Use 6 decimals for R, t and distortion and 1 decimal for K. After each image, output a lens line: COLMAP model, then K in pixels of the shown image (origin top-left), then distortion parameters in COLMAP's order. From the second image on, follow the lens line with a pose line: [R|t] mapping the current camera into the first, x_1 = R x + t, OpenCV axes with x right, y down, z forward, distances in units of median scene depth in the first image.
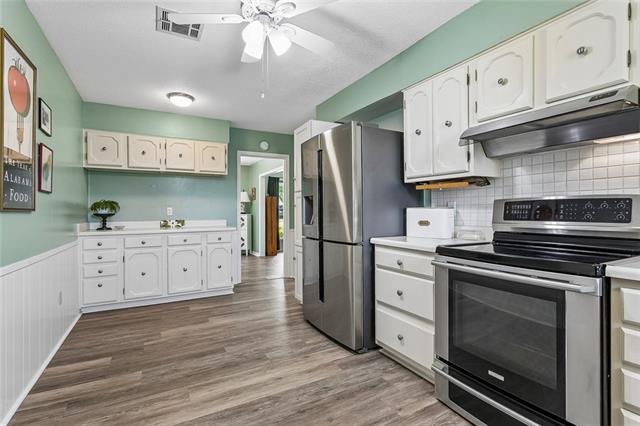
lens RADIAL K [[307.1, 0, 318.5], [0, 307.1, 210.8], [0, 0, 1]] dist [-0.001326, 0.002153]
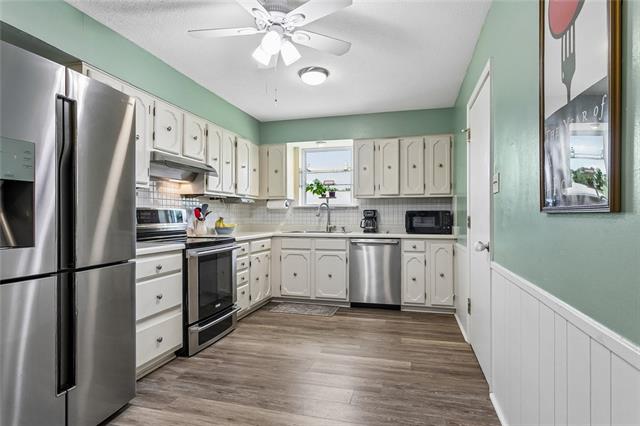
lens RADIAL K [[366.3, 0, 319.7], [0, 366.3, 214.4], [0, 0, 1]] dist [-0.001445, -0.000205]
pose [[-0.731189, 0.006707, 0.682142, -0.882840], [0.001156, 0.999962, -0.008592, 0.004388], [-0.682174, -0.005494, -0.731170, 1.408748]]
